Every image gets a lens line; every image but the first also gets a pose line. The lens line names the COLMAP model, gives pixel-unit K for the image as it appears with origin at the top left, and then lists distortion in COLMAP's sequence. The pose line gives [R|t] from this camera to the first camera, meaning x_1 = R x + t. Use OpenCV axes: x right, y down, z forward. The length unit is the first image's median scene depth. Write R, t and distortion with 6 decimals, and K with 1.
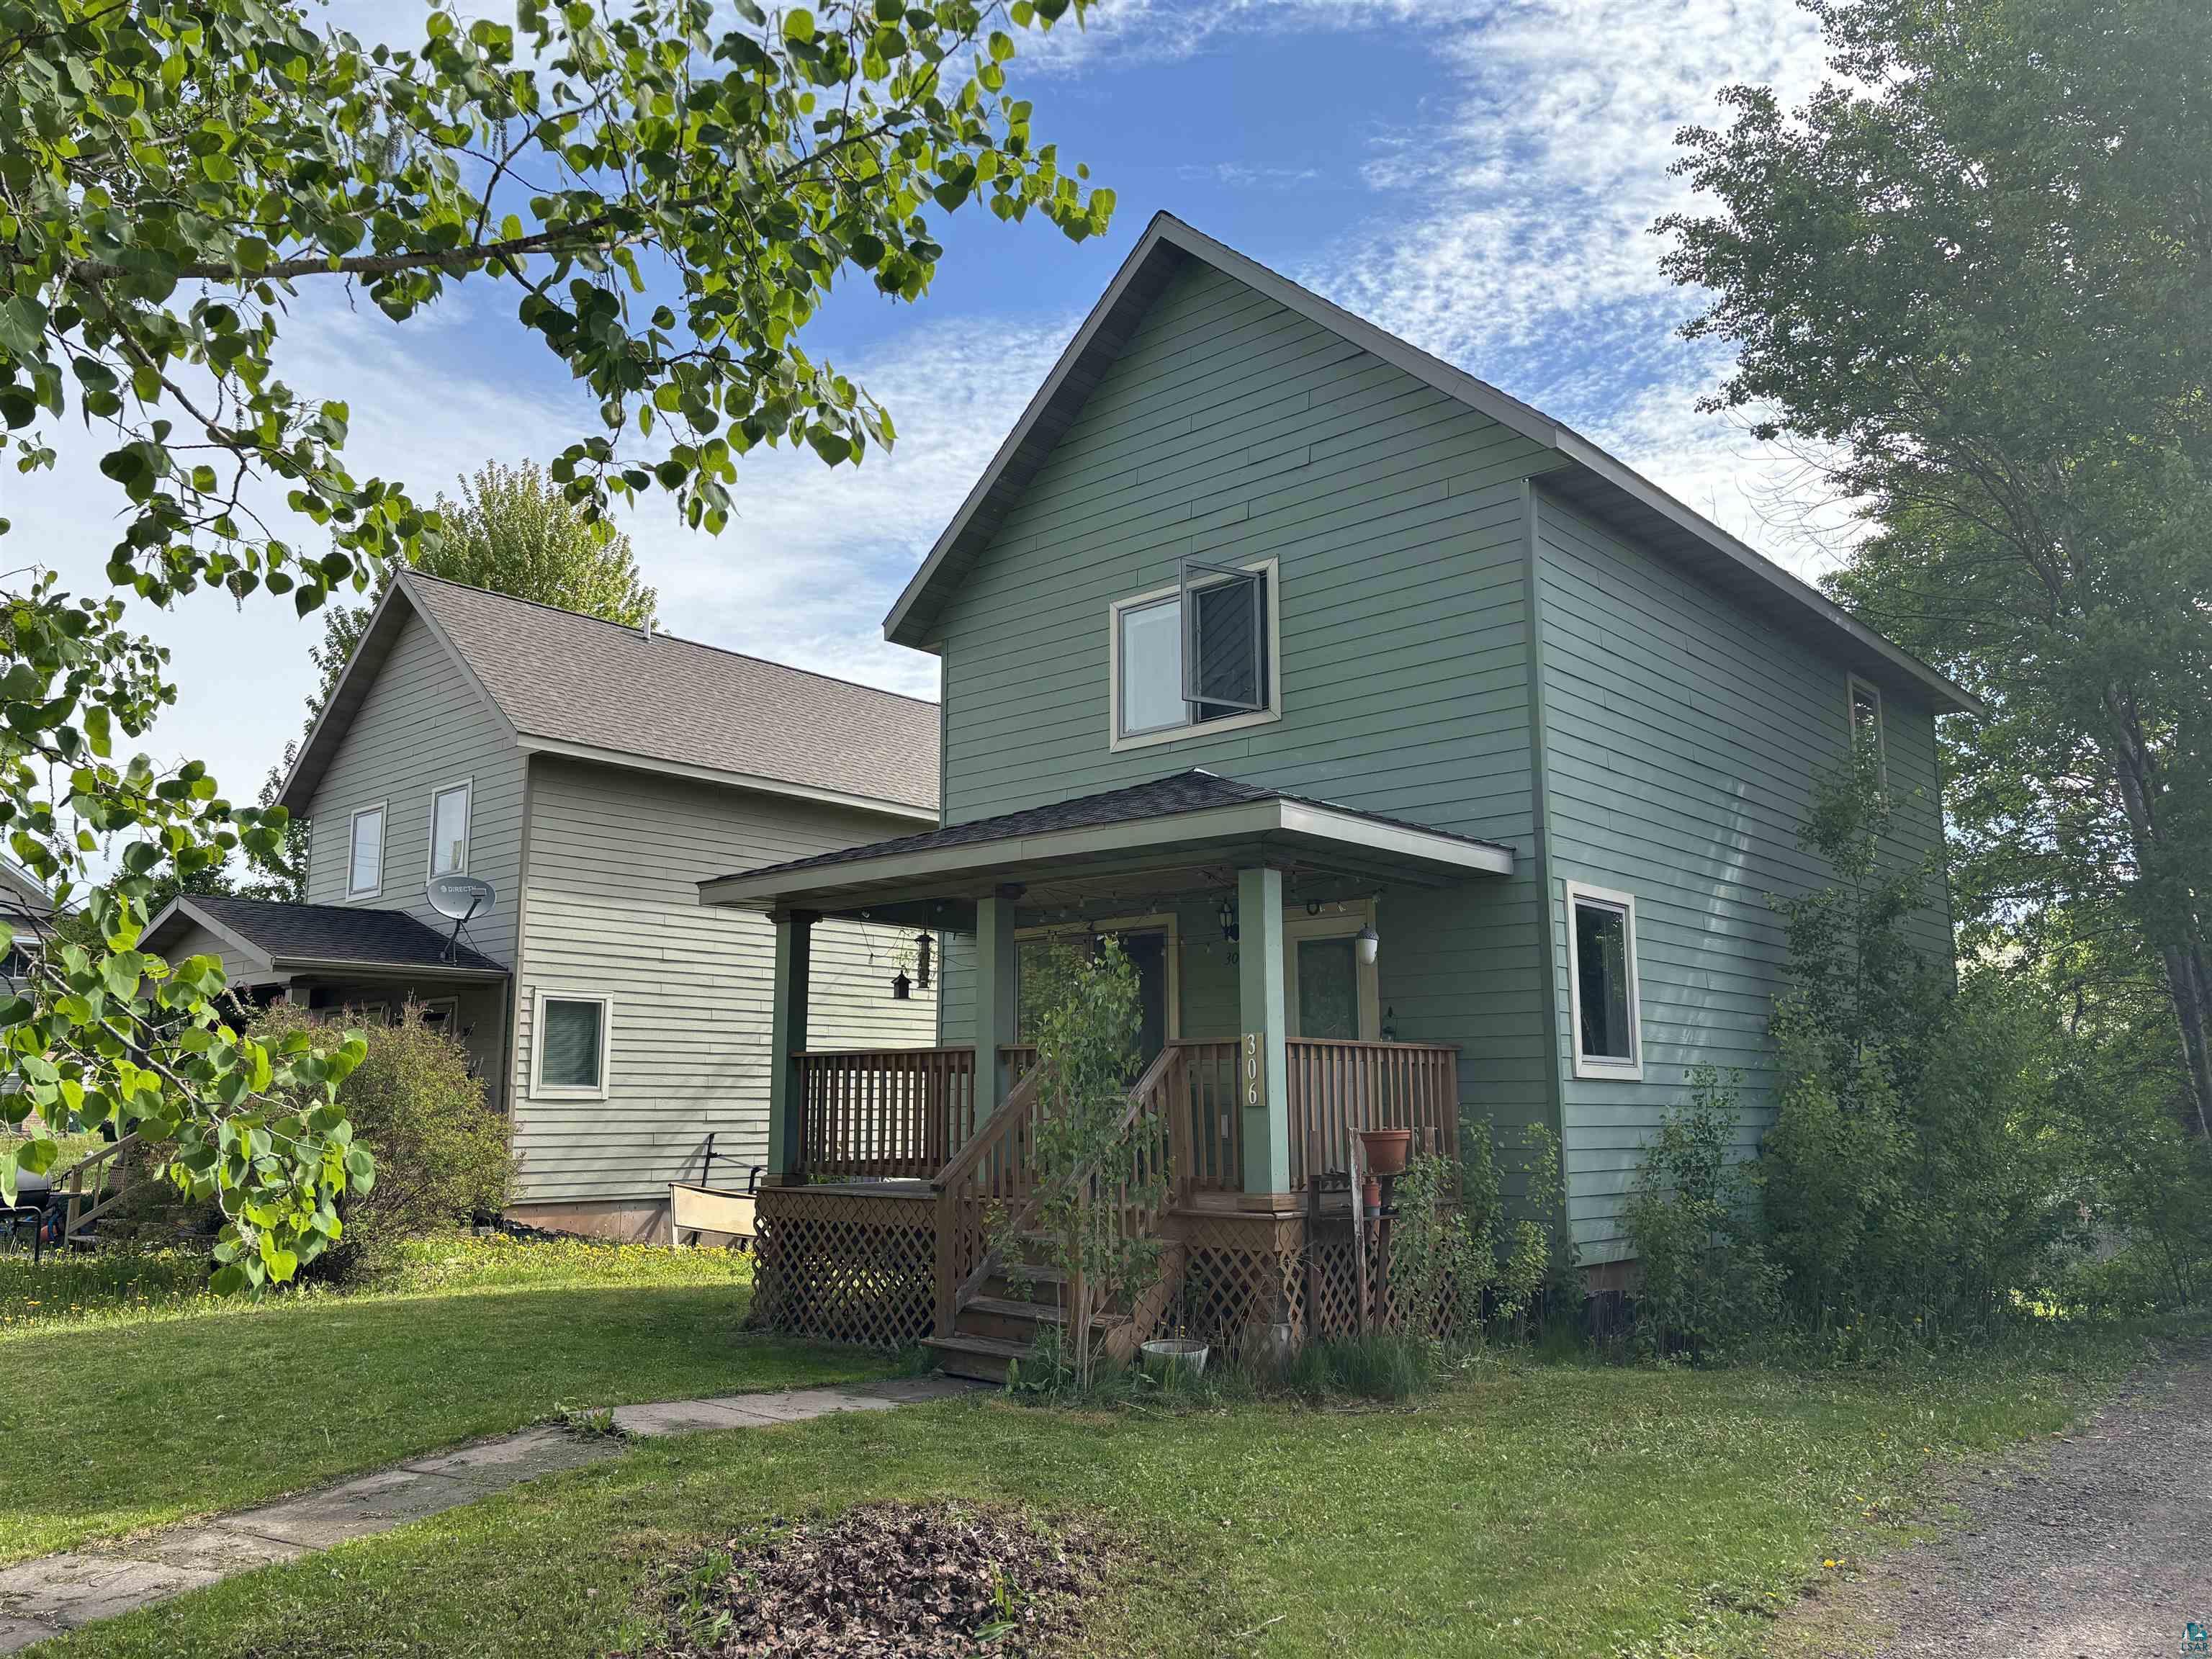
lens RADIAL K [[1670.5, 0, 1071.3], [0, 1670.5, 828.3], [0, 0, 1]] dist [0.046301, -0.042318]
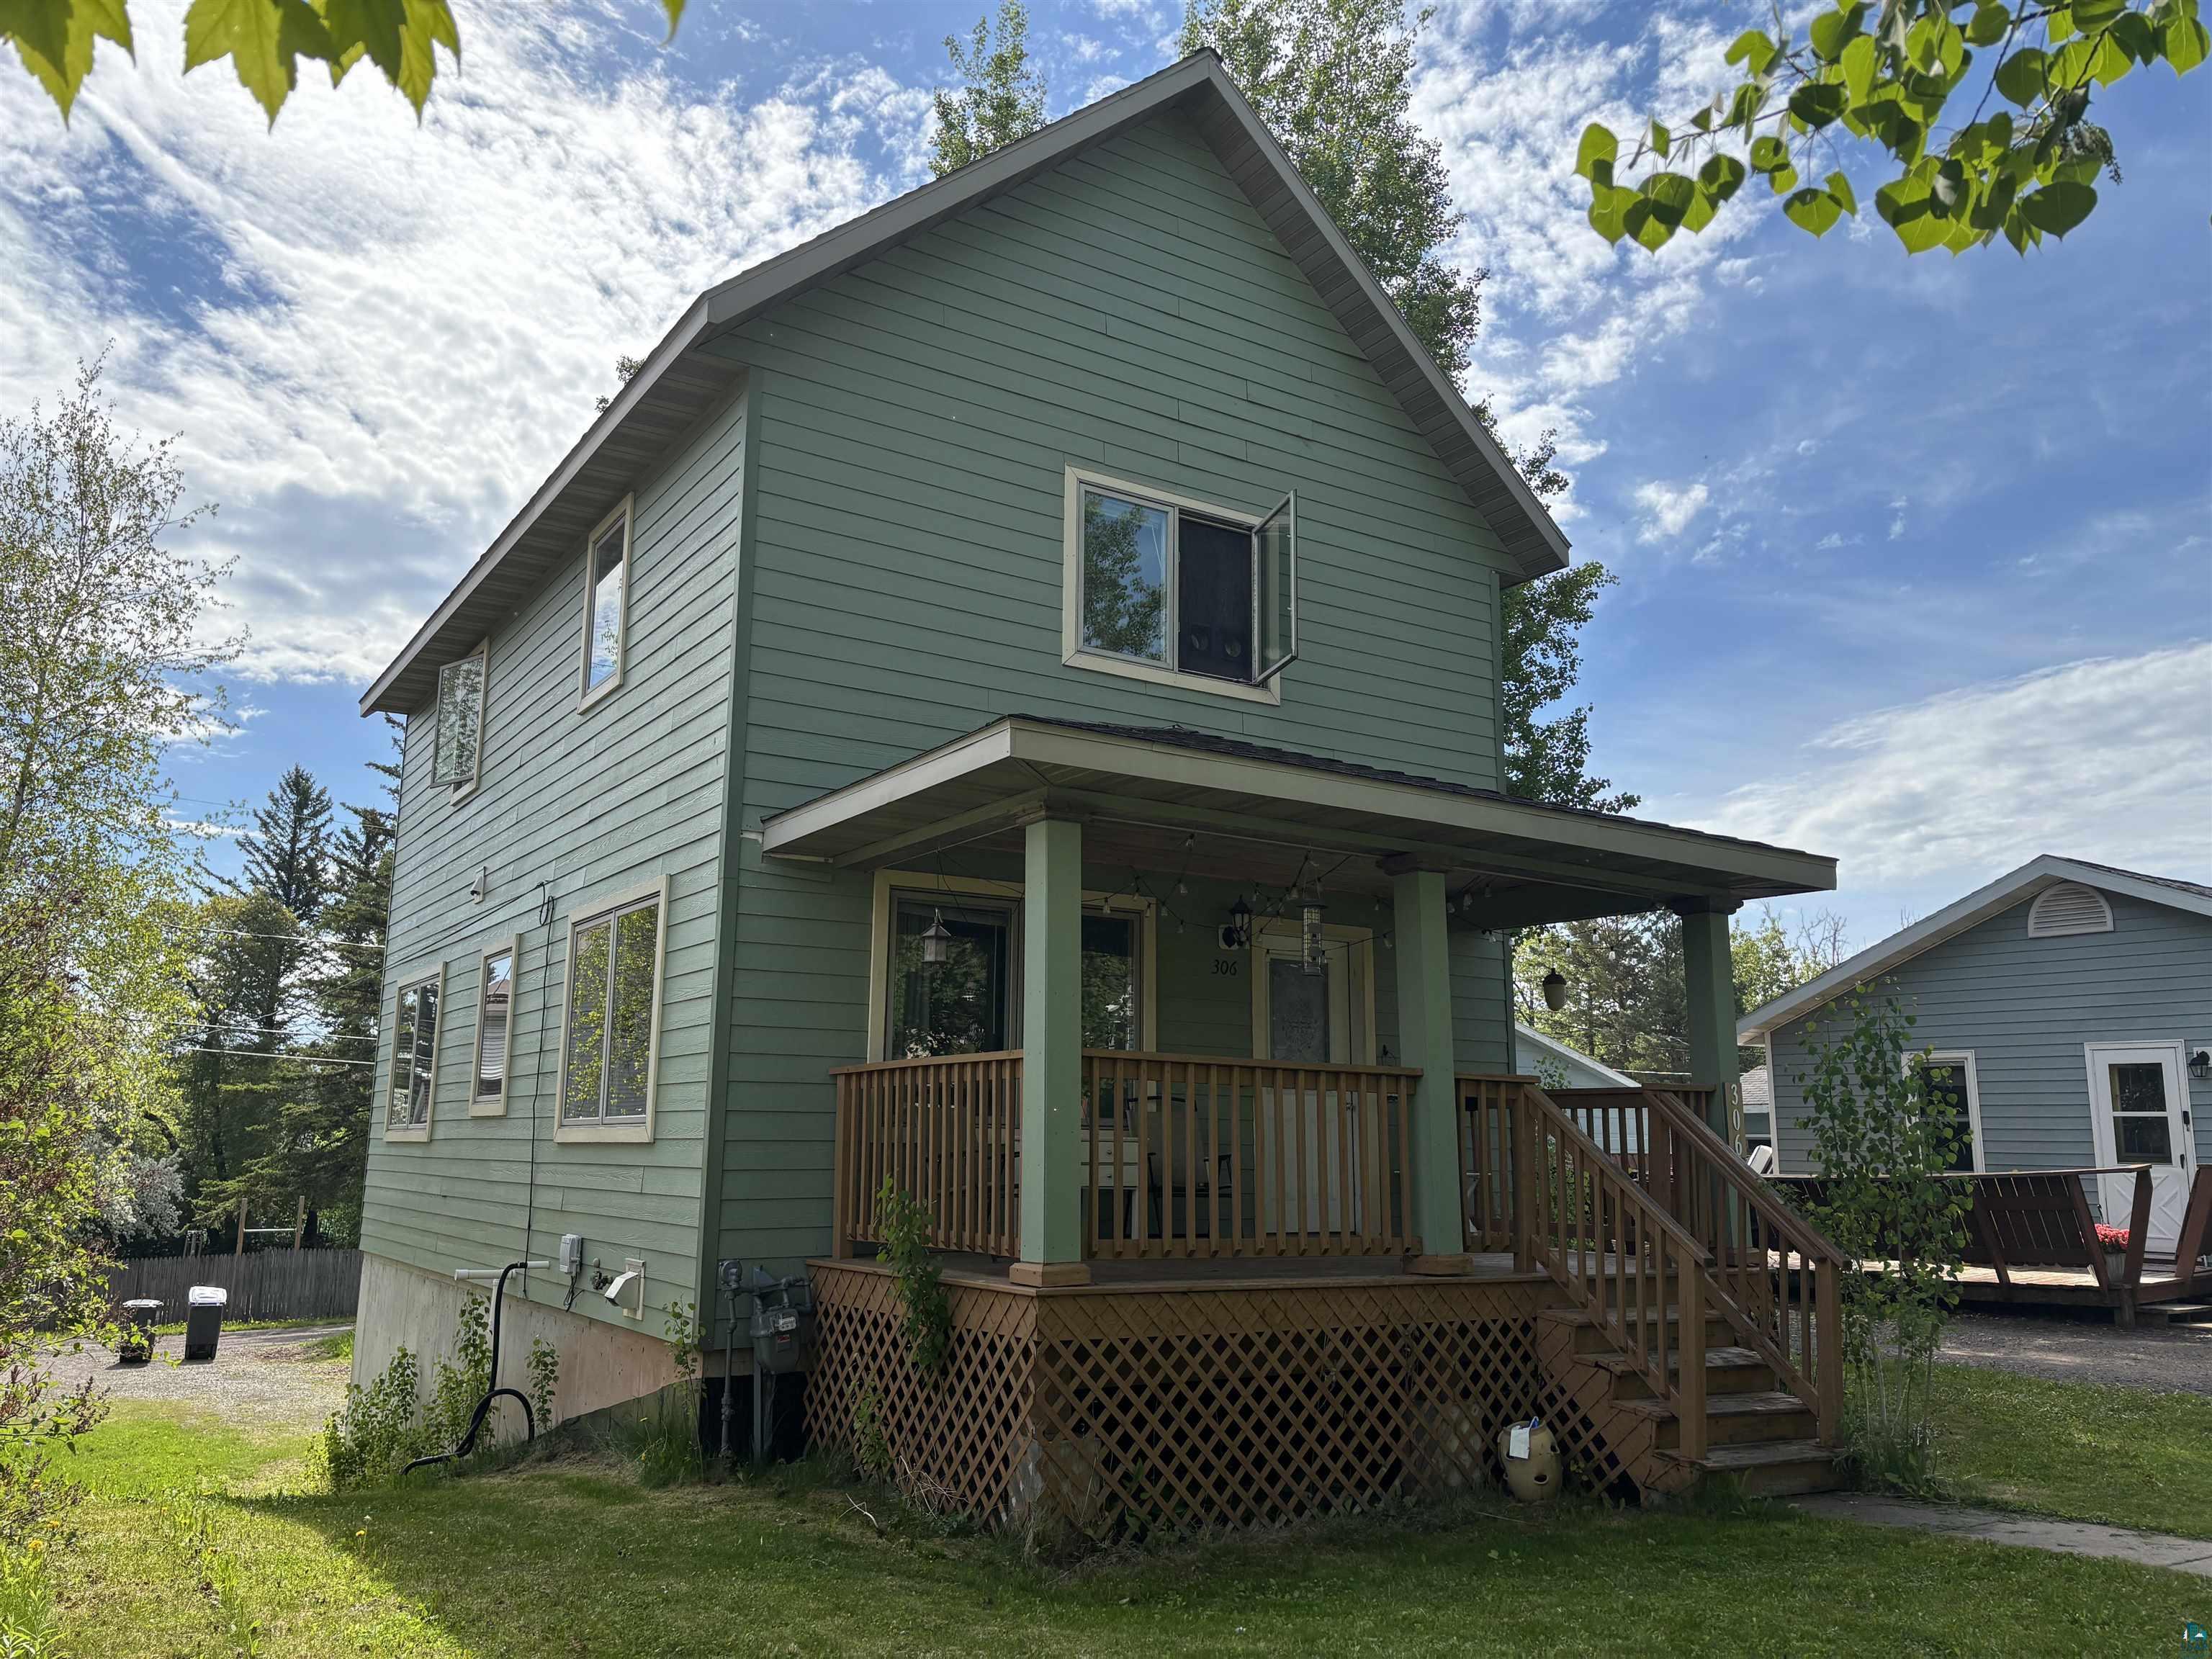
lens RADIAL K [[1670.5, 0, 1075.8], [0, 1670.5, 838.8], [0, 0, 1]] dist [0.046301, -0.042318]
pose [[0.246055, 0.174445, 0.953429, -0.751968], [-0.179401, 0.974871, -0.132070, 0.143539], [-0.952508, -0.138550, 0.271167, 0.881121]]
